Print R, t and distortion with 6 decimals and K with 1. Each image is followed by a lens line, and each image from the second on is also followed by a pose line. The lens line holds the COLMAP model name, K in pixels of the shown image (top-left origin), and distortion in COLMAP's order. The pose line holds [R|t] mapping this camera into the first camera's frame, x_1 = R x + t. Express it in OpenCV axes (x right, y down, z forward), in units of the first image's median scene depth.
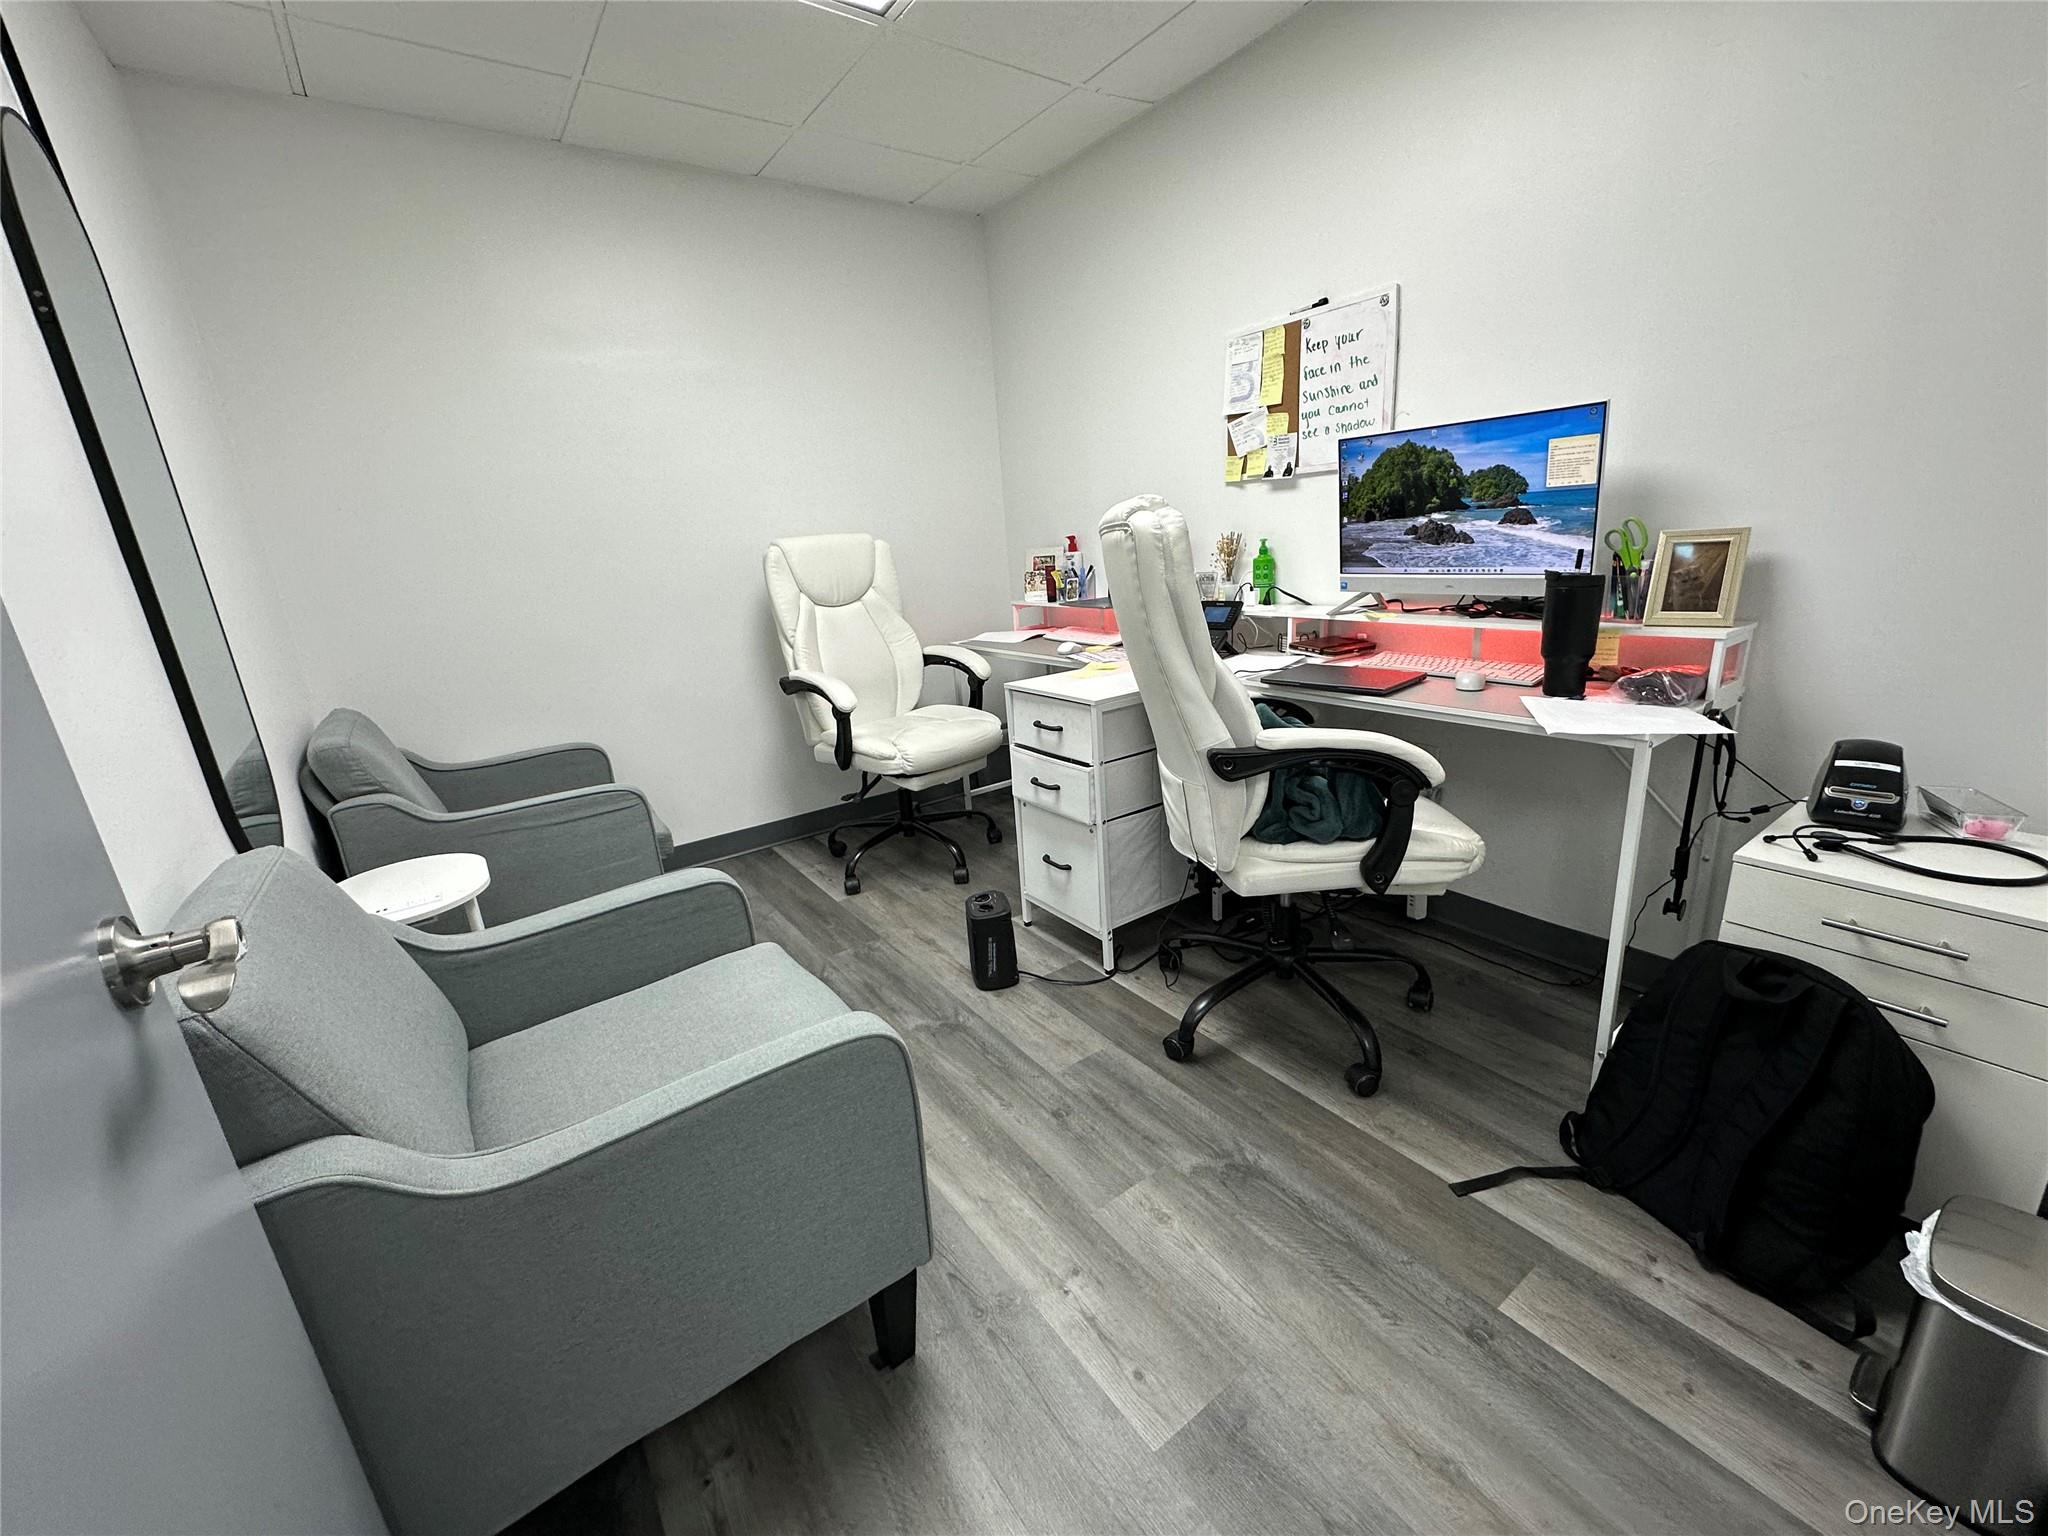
lens RADIAL K [[821.4, 0, 1024.0], [0, 821.4, 768.0], [0, 0, 1]] dist [-0.000608, 0.000134]
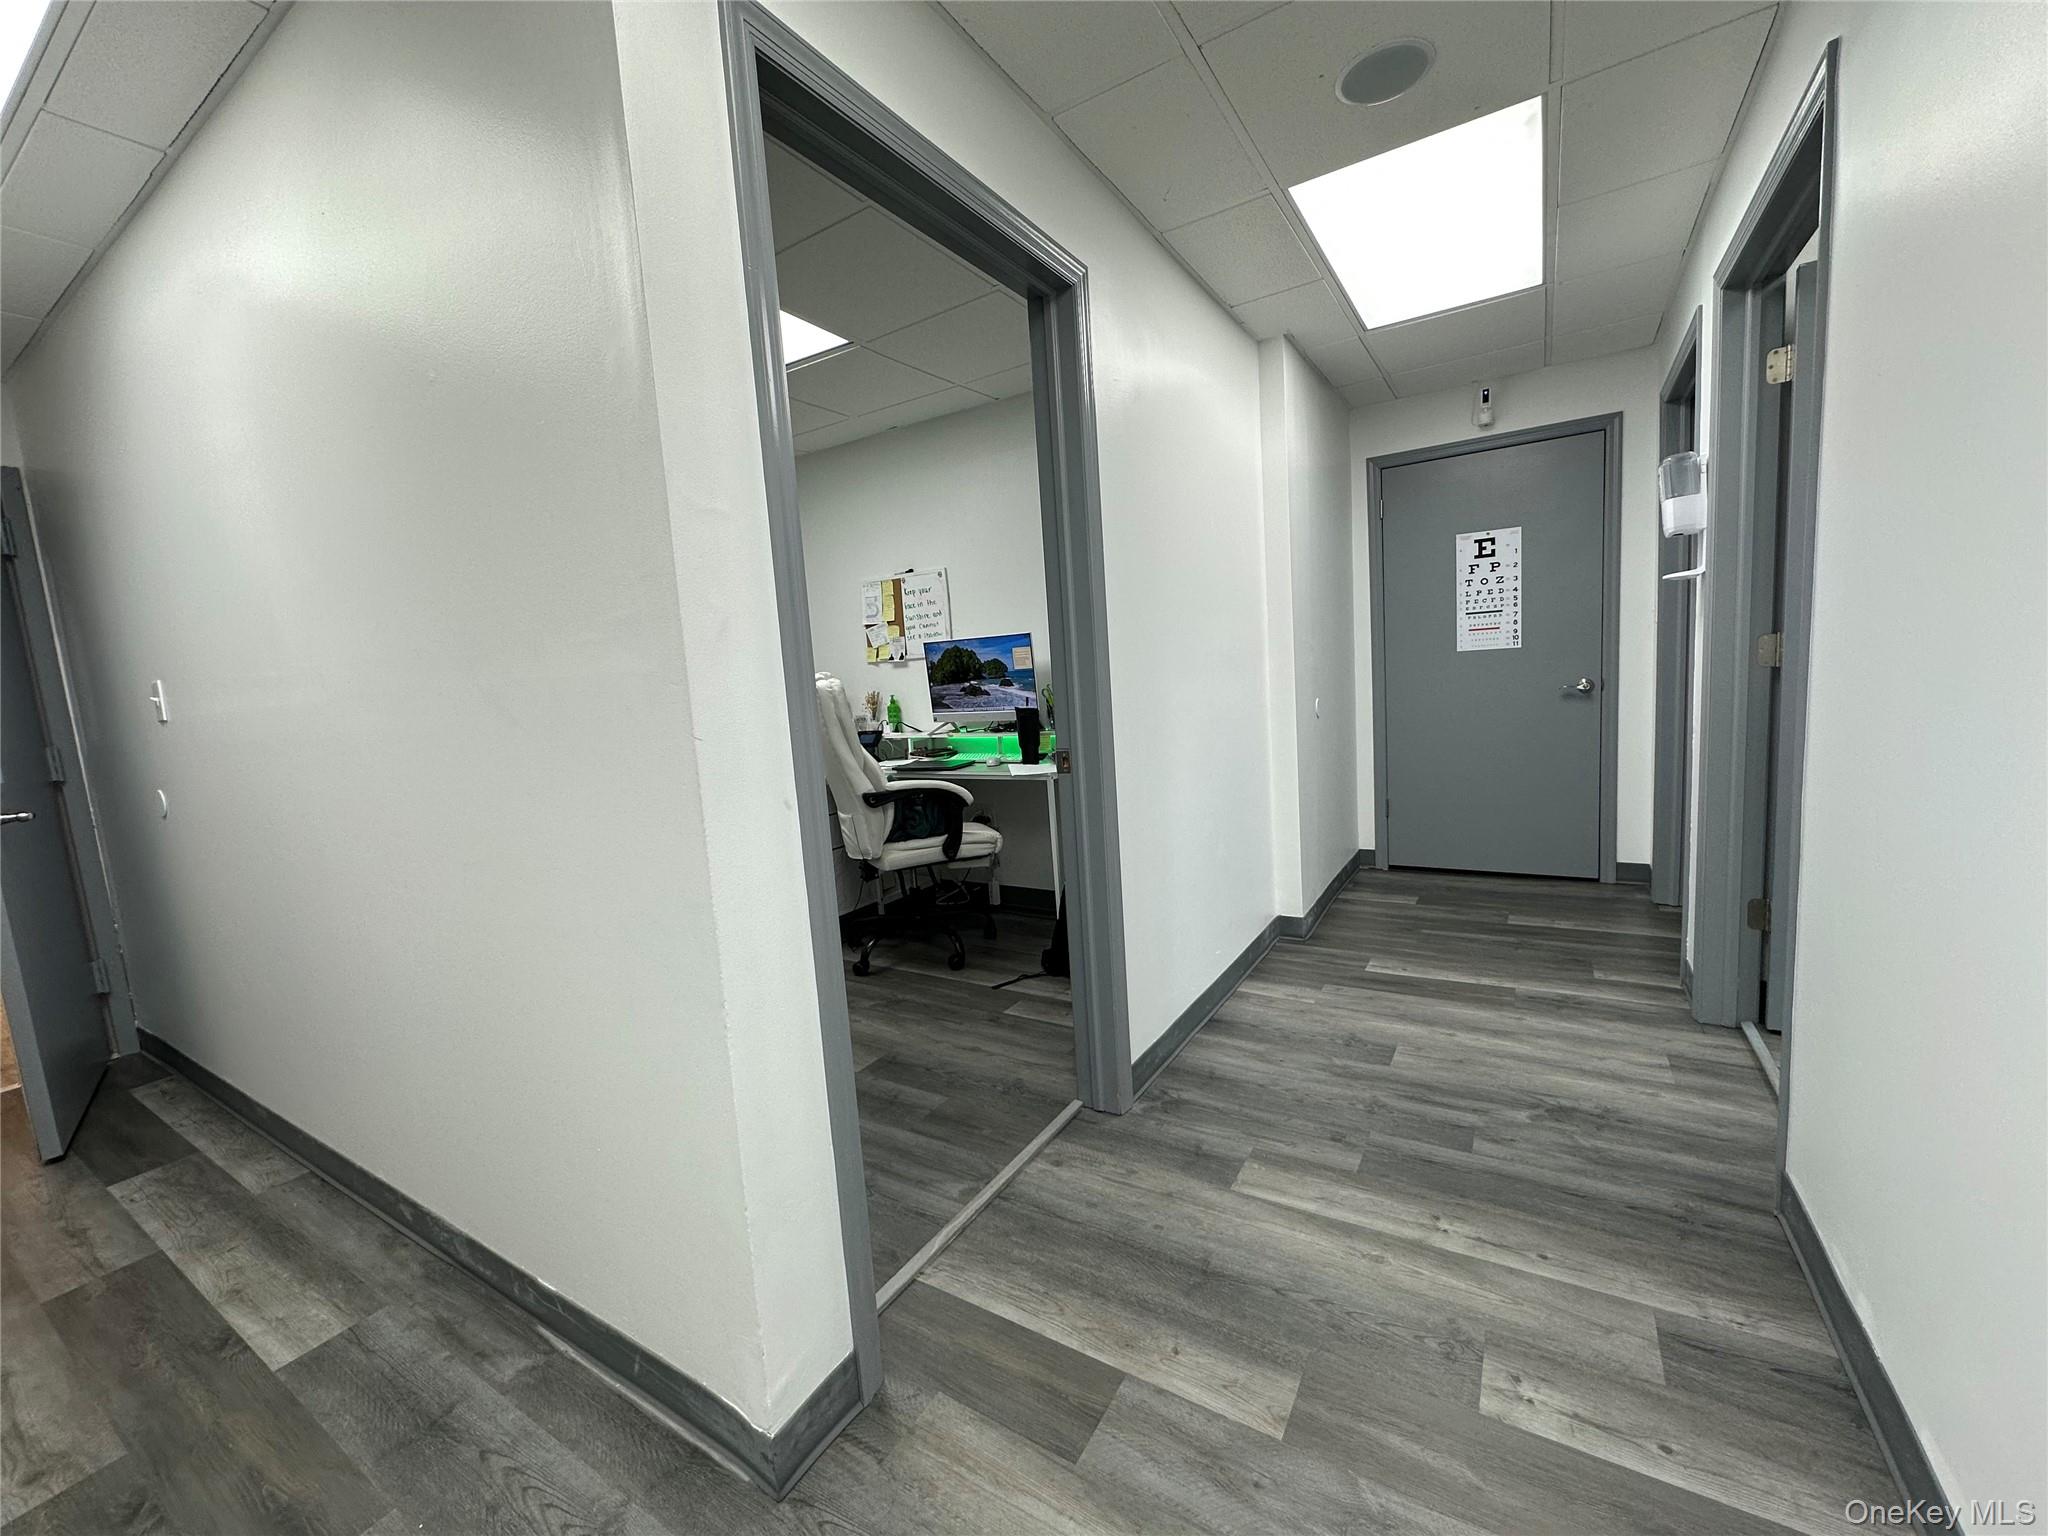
lens RADIAL K [[821.4, 0, 1024.0], [0, 821.4, 768.0], [0, 0, 1]] dist [-0.000608, 0.000134]
pose [[0.924173, -0.038083, 0.380071, -0.129678], [0.109696, 0.979565, -0.168583, 0.224357], [-0.365884, 0.197492, 0.909465, -0.743914]]
